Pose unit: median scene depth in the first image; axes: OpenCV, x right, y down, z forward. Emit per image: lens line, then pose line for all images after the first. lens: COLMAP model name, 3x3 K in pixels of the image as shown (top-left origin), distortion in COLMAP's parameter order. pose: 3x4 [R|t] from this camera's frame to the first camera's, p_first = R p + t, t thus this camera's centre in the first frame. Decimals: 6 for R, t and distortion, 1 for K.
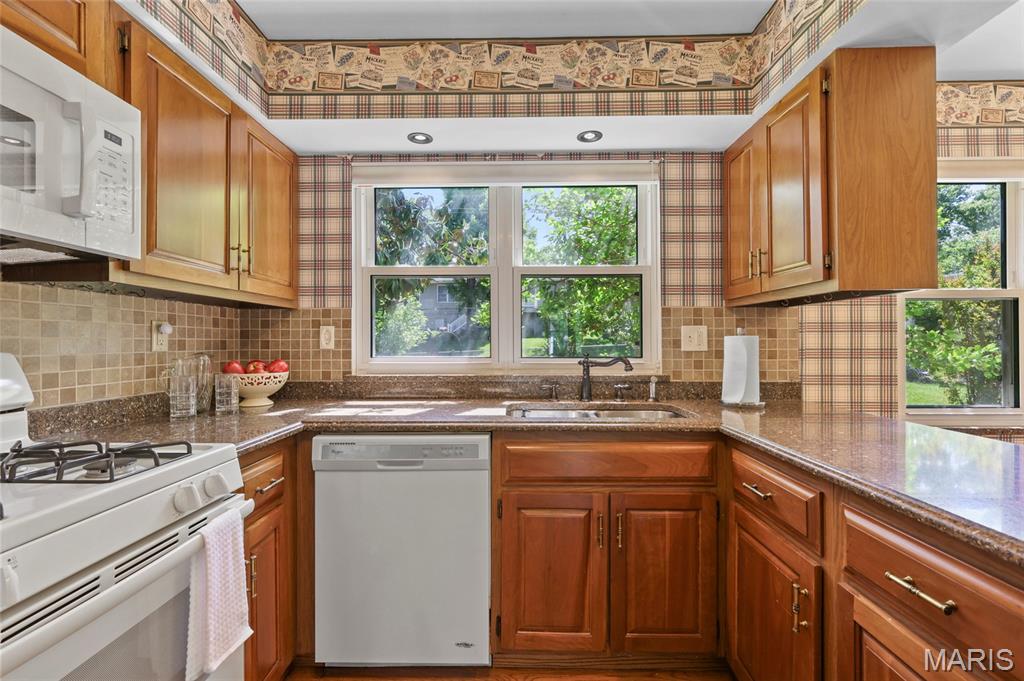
lens RADIAL K [[444.2, 0, 512.2], [0, 444.2, 341.5], [0, 0, 1]] dist [0.000013, 0.000304]
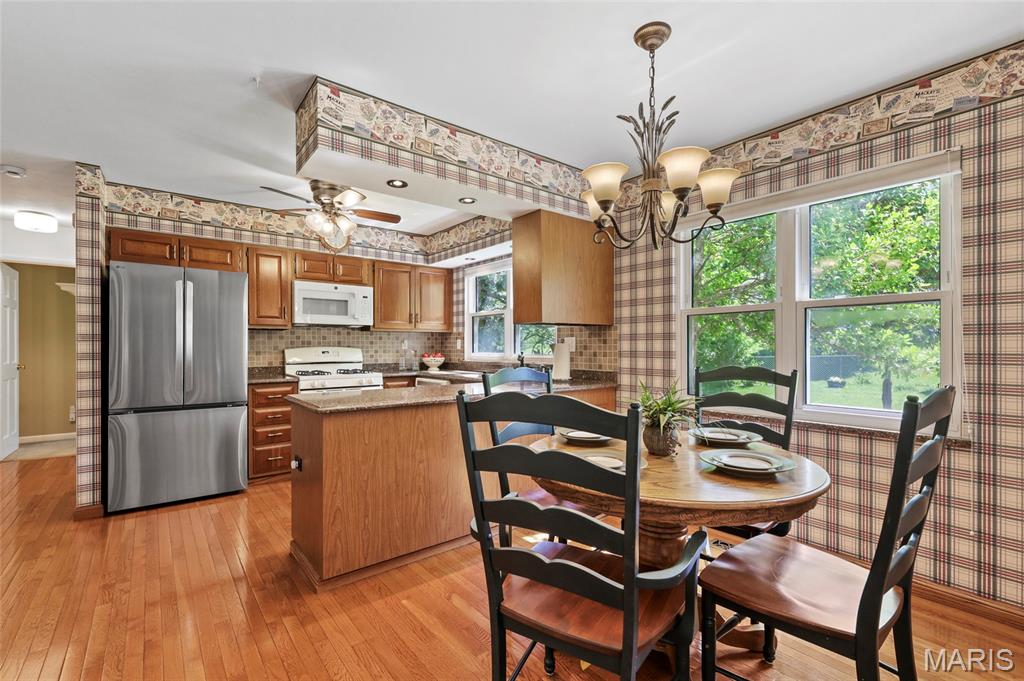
lens RADIAL K [[444.2, 0, 510.3], [0, 444.2, 346.6], [0, 0, 1]] dist [0.000013, 0.000304]
pose [[0.639203, 0.002948, -0.769033, 1.909353], [0.000502, 0.999991, 0.004250, -0.007624], [0.769038, -0.003103, 0.639195, -0.368113]]
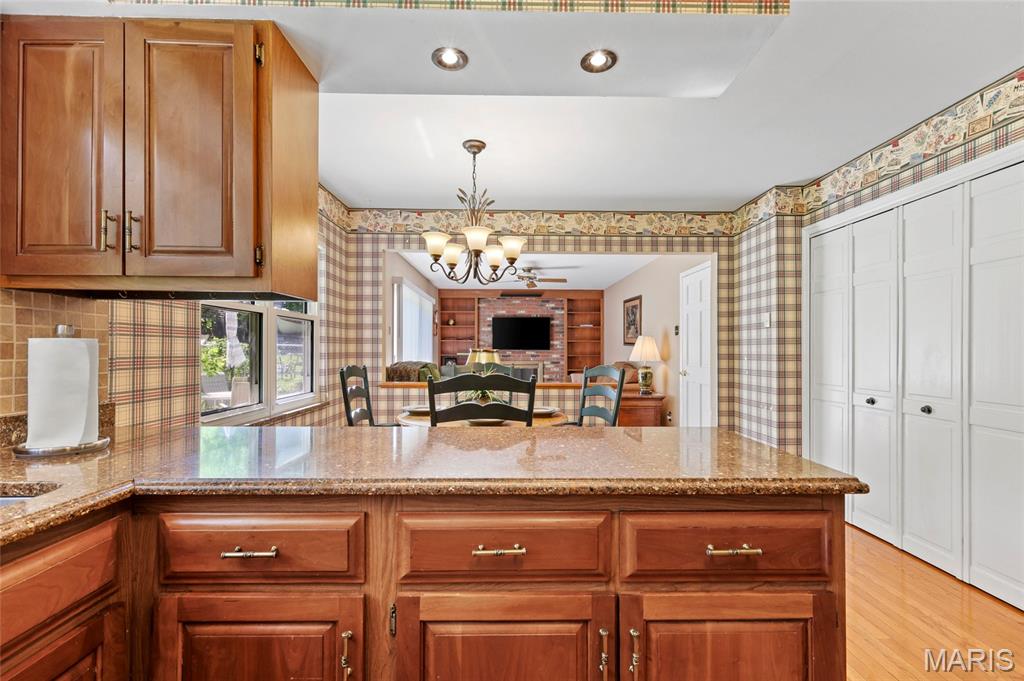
lens RADIAL K [[444.2, 0, 516.1], [0, 444.2, 346.4], [0, 0, 1]] dist [0.000013, 0.000304]
pose [[-0.035831, 0.010008, 0.999308, -0.135505], [-0.005066, 0.999935, -0.010195, 0.002057], [-0.999345, -0.005428, -0.035778, 0.413254]]
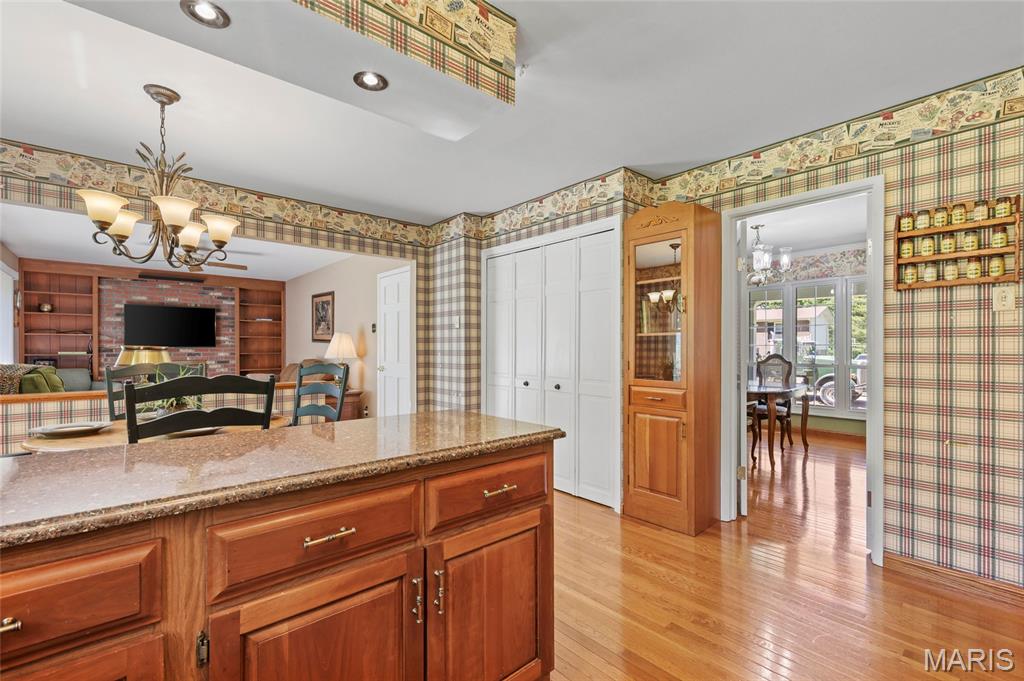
lens RADIAL K [[444.2, 0, 515.4], [0, 444.2, 346.8], [0, 0, 1]] dist [0.000013, 0.000304]
pose [[-0.676528, 0.002573, 0.736412, -0.174849], [-0.000402, 0.999992, -0.003863, 0.002429], [-0.736416, -0.002909, -0.676522, 0.612961]]
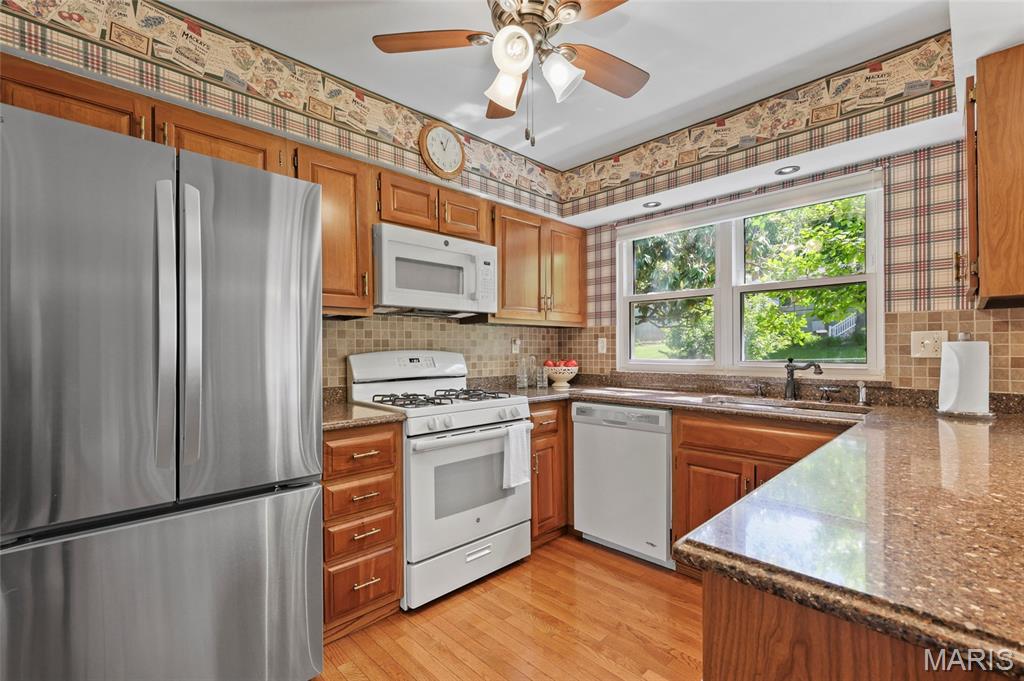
lens RADIAL K [[444.2, 0, 511.4], [0, 444.2, 352.2], [0, 0, 1]] dist [0.000013, 0.000304]
pose [[0.707949, 0.004540, -0.706249, 0.529581], [0.004033, 0.999937, 0.010470, -0.004338], [0.706252, -0.010260, 0.707886, -0.360222]]
